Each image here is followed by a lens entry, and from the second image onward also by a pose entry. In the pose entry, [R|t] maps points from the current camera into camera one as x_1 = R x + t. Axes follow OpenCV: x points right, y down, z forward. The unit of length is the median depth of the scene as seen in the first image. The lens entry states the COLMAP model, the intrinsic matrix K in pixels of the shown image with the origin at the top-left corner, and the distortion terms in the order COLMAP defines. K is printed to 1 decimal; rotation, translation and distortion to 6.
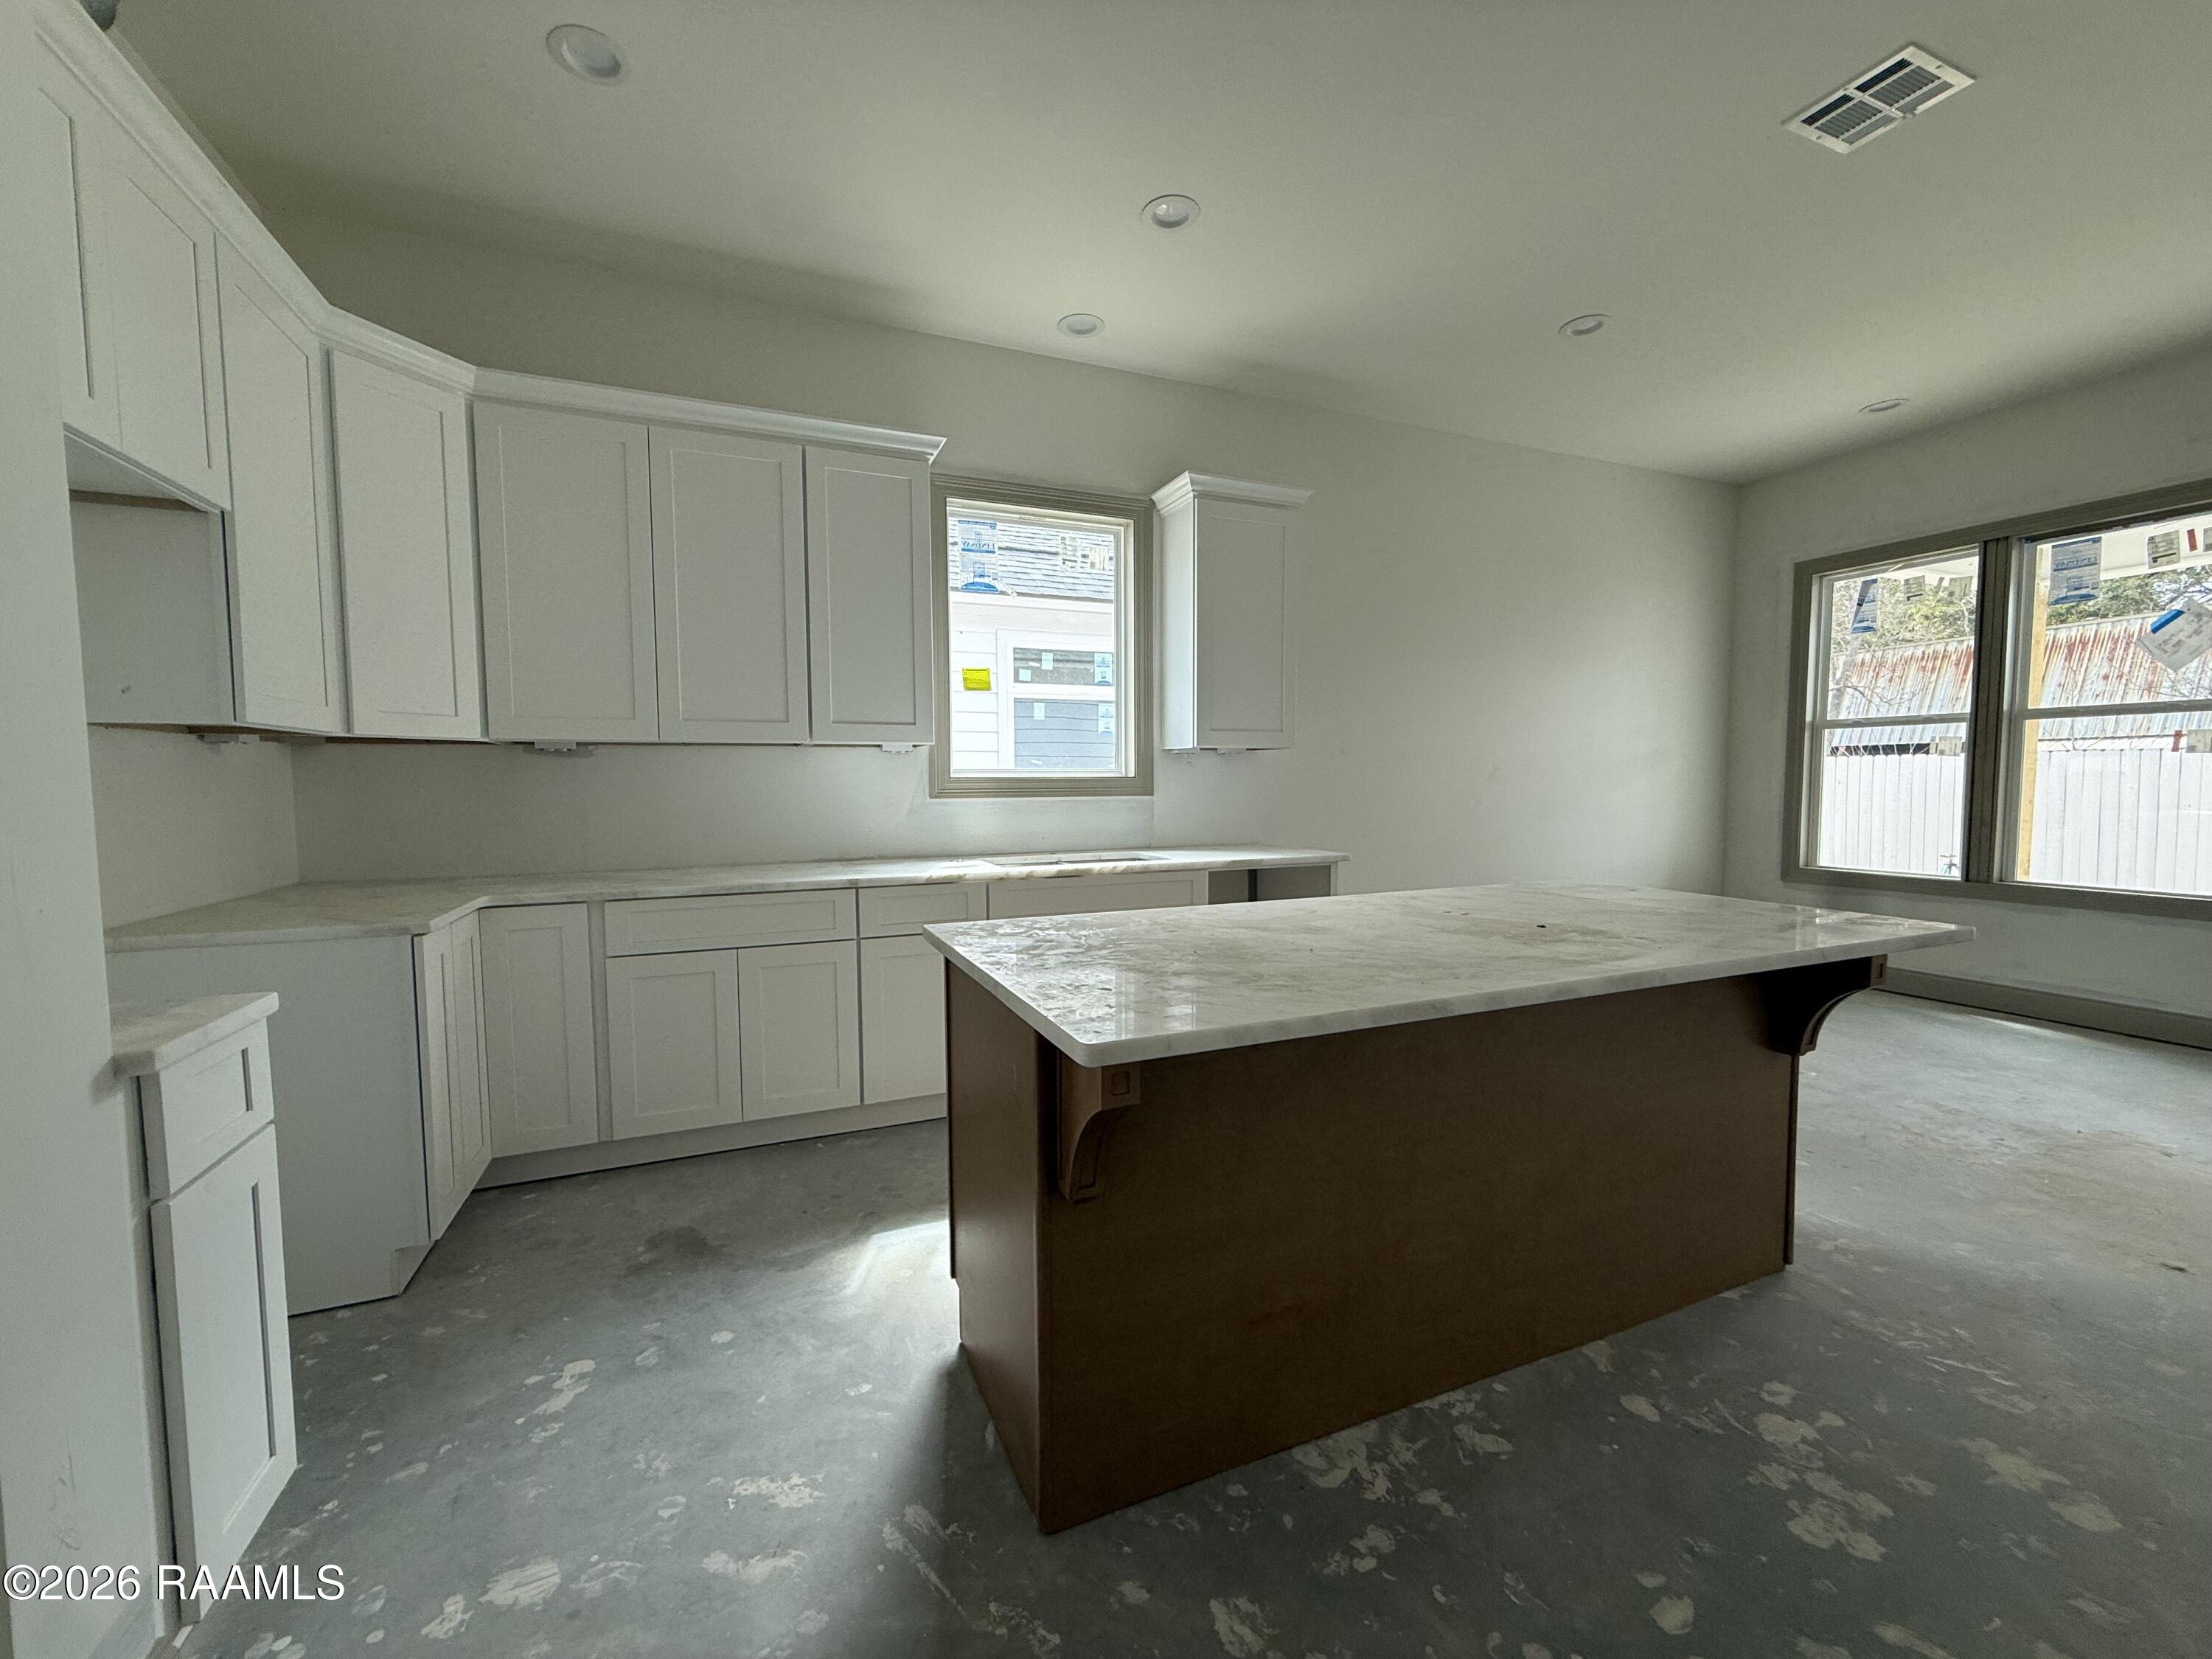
lens RADIAL K [[887.2, 0, 1105.4], [0, 887.2, 828.8], [0, 0, 1]] dist [-0.003537, 0.000810]
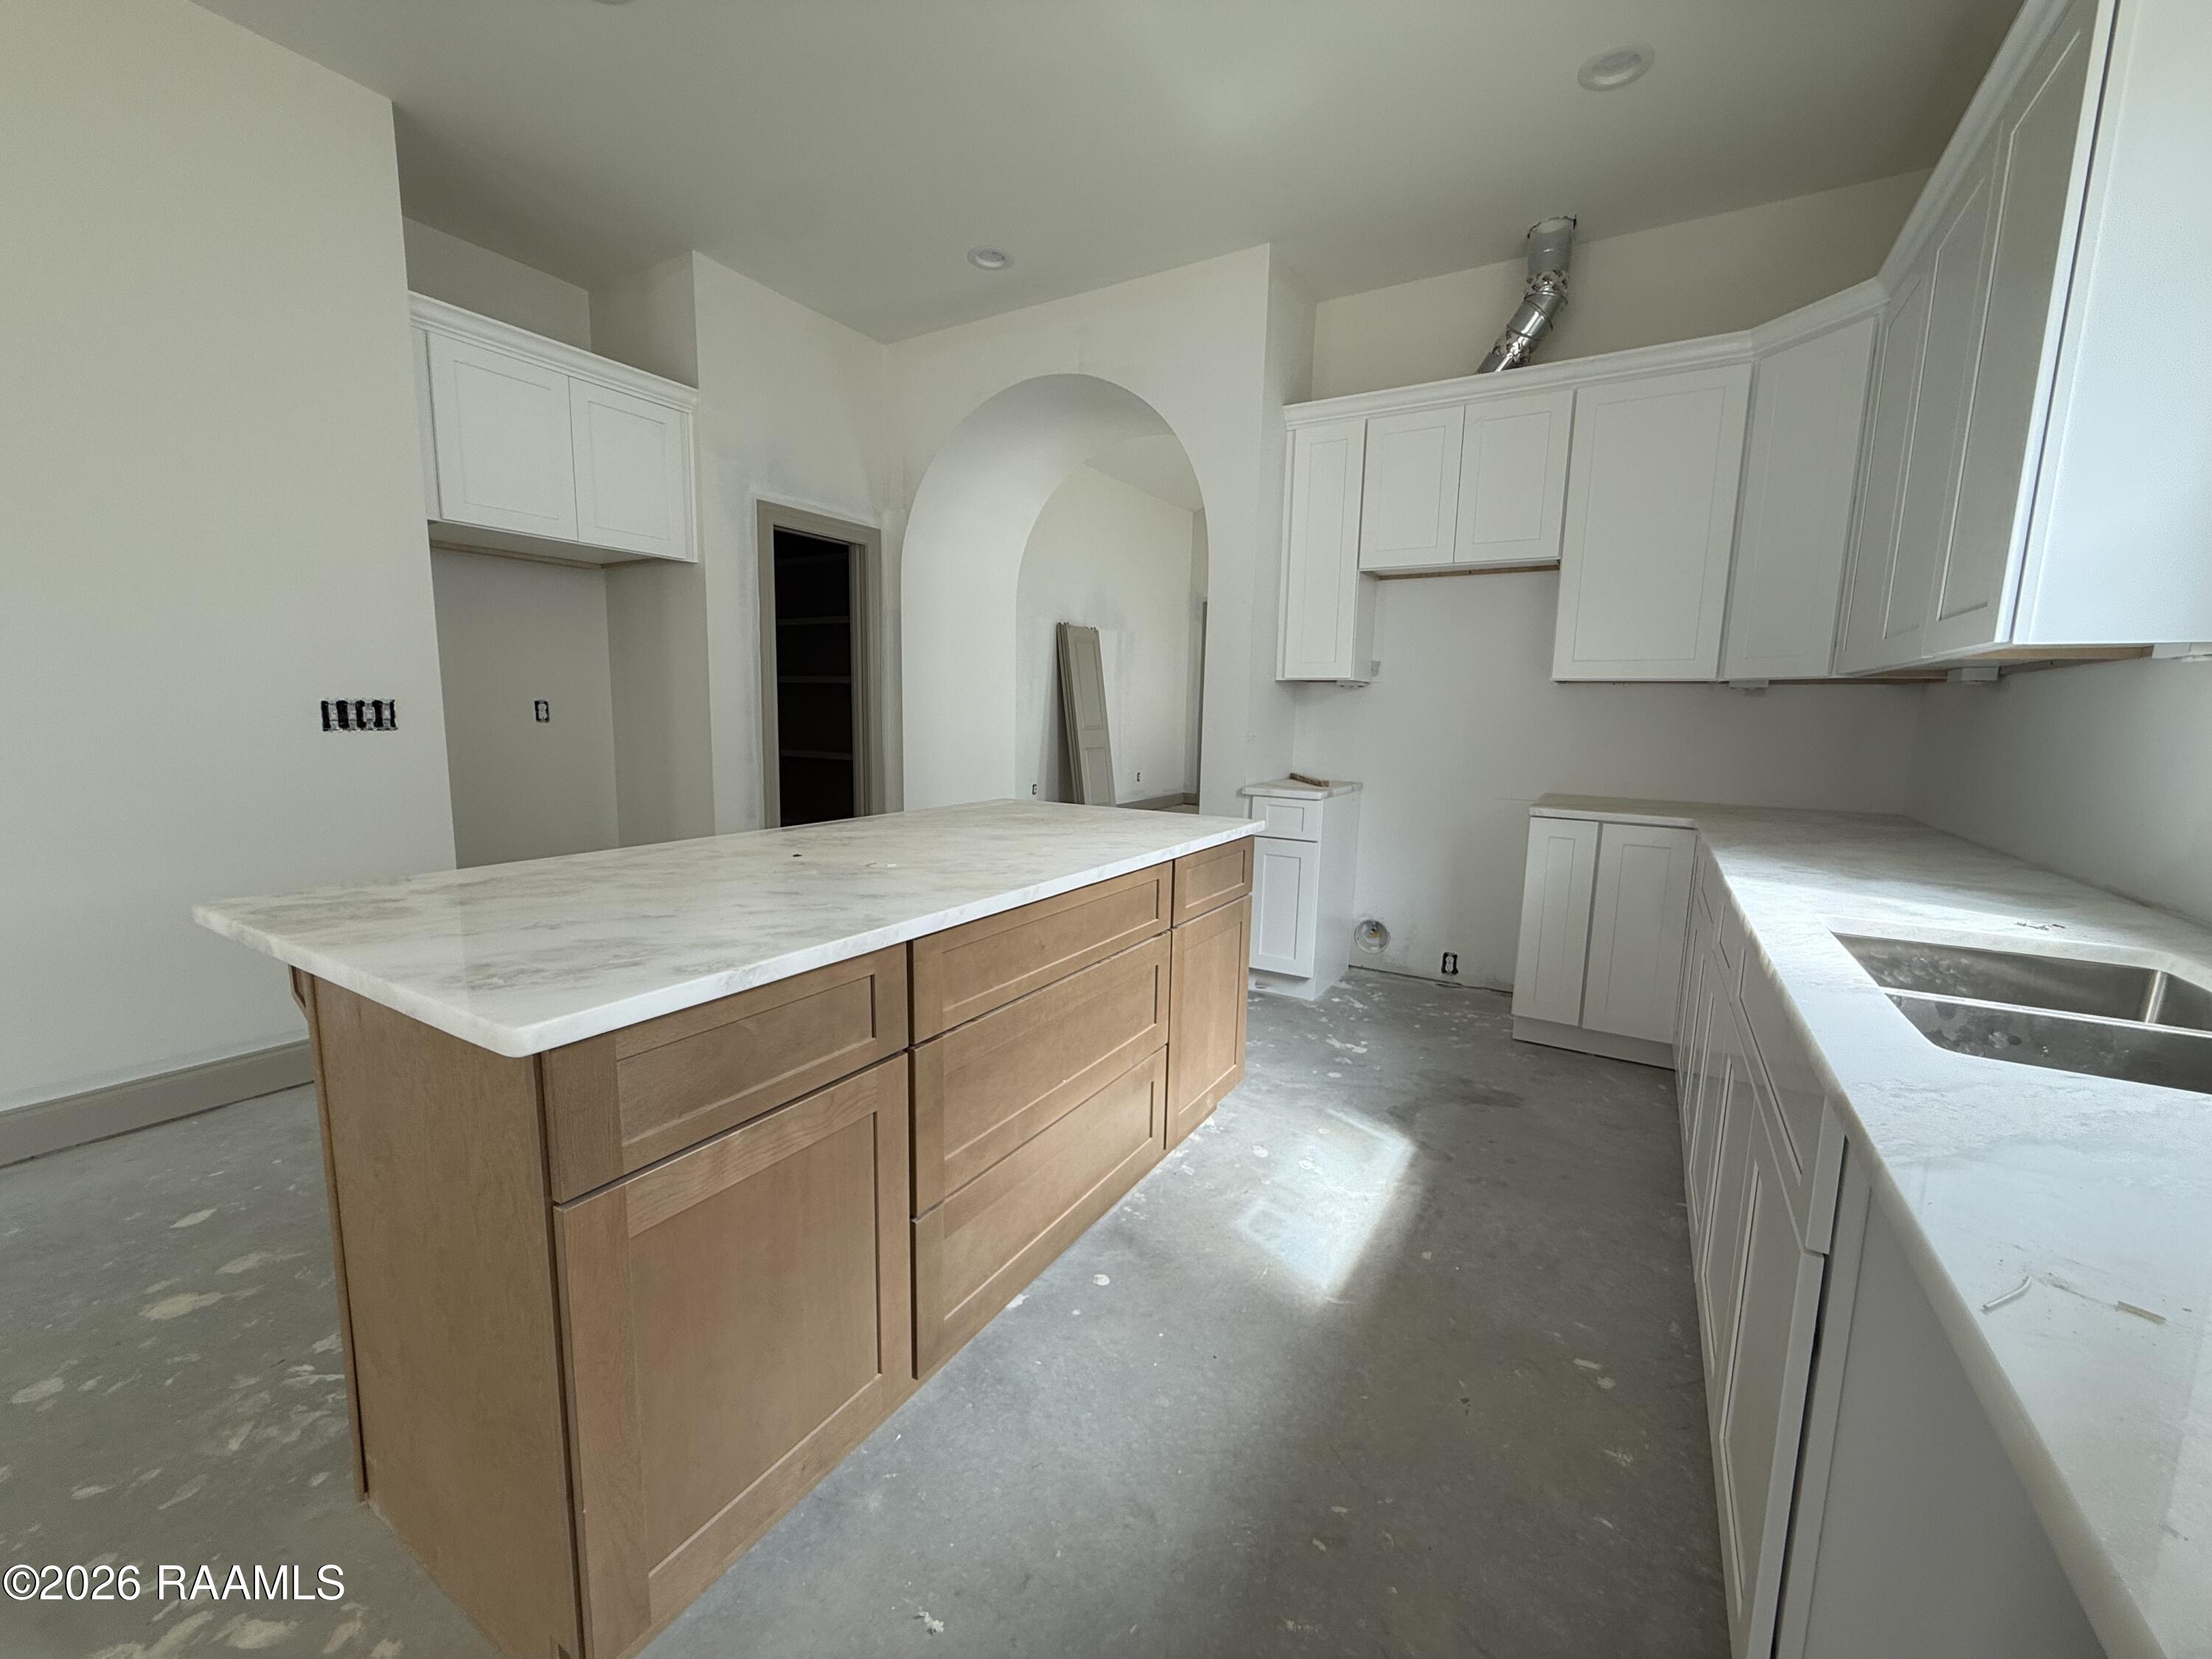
lens RADIAL K [[887.2, 0, 1099.5], [0, 887.2, 829.9], [0, 0, 1]] dist [-0.003537, 0.000810]
pose [[-0.817884, 0.075866, -0.570360, 0.813248], [-0.040825, 0.981119, 0.189046, -0.134575], [0.573933, 0.177903, -0.799344, 2.064249]]
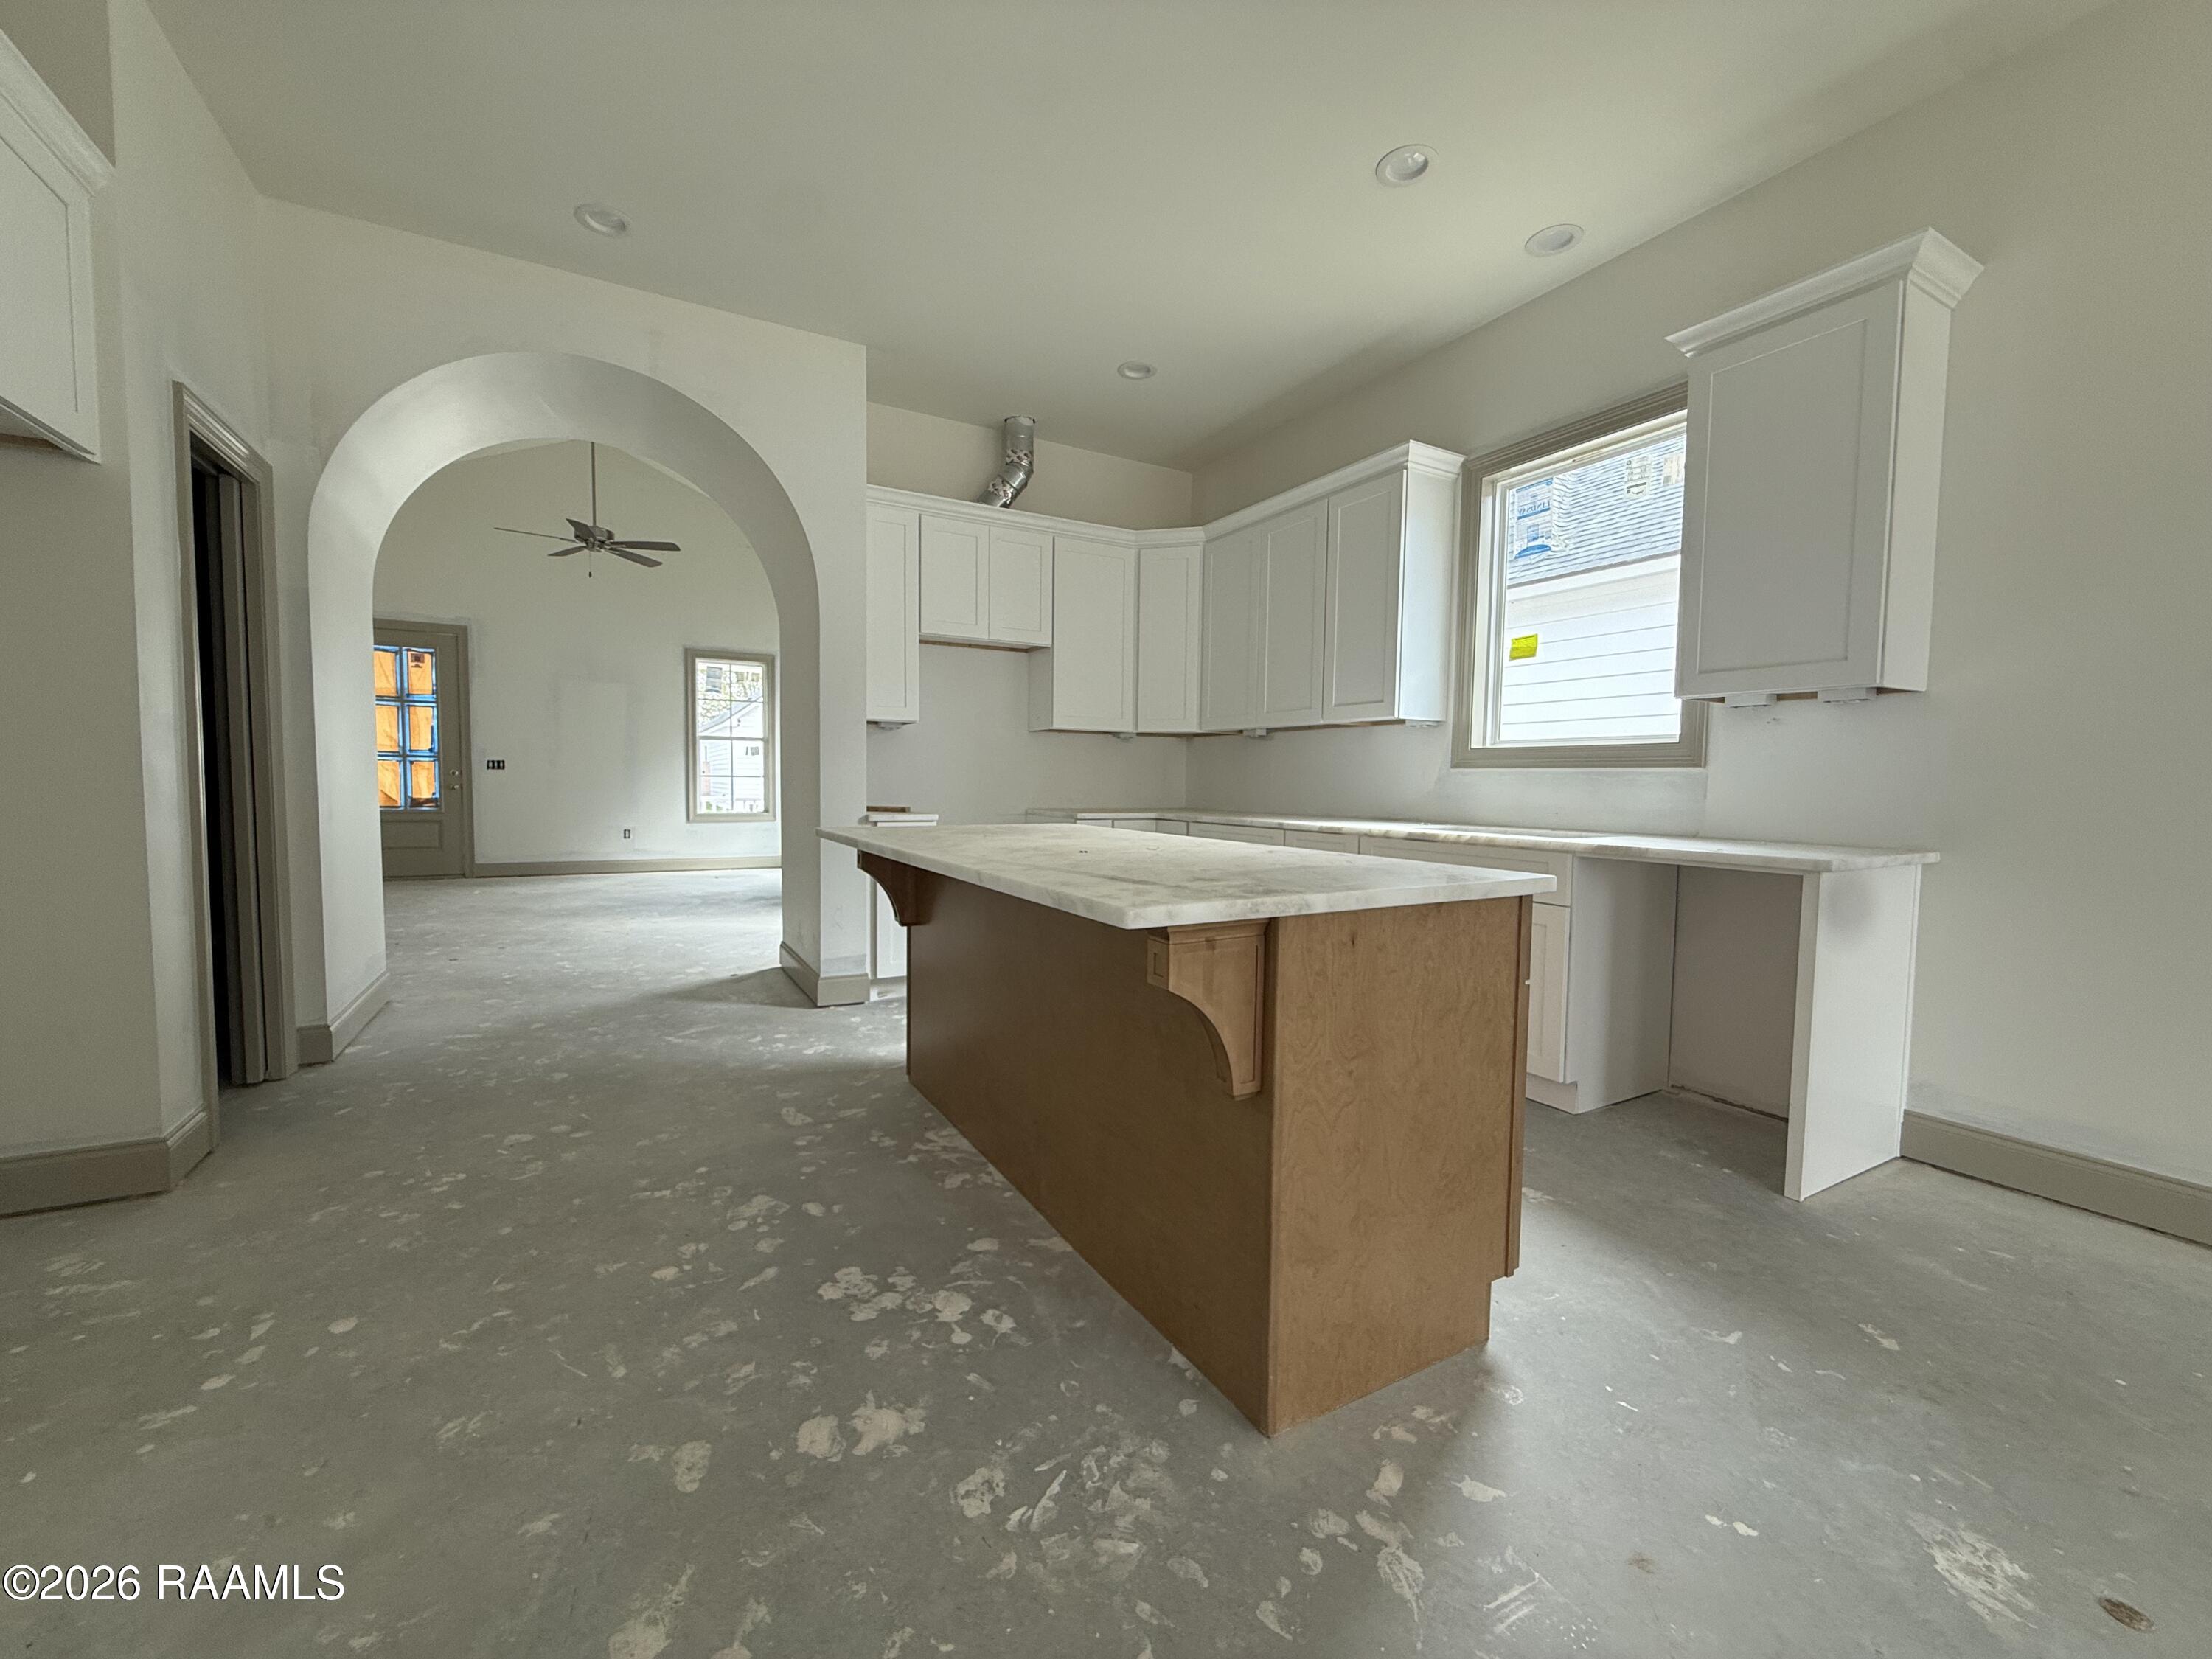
lens RADIAL K [[887.2, 0, 1102.9], [0, 887.2, 834.2], [0, 0, 1]] dist [-0.003537, 0.000810]
pose [[0.108813, 0.071711, -0.991472, 1.680574], [-0.063610, 0.995853, 0.065046, 0.006282], [0.992025, 0.055989, 0.112923, 0.937194]]
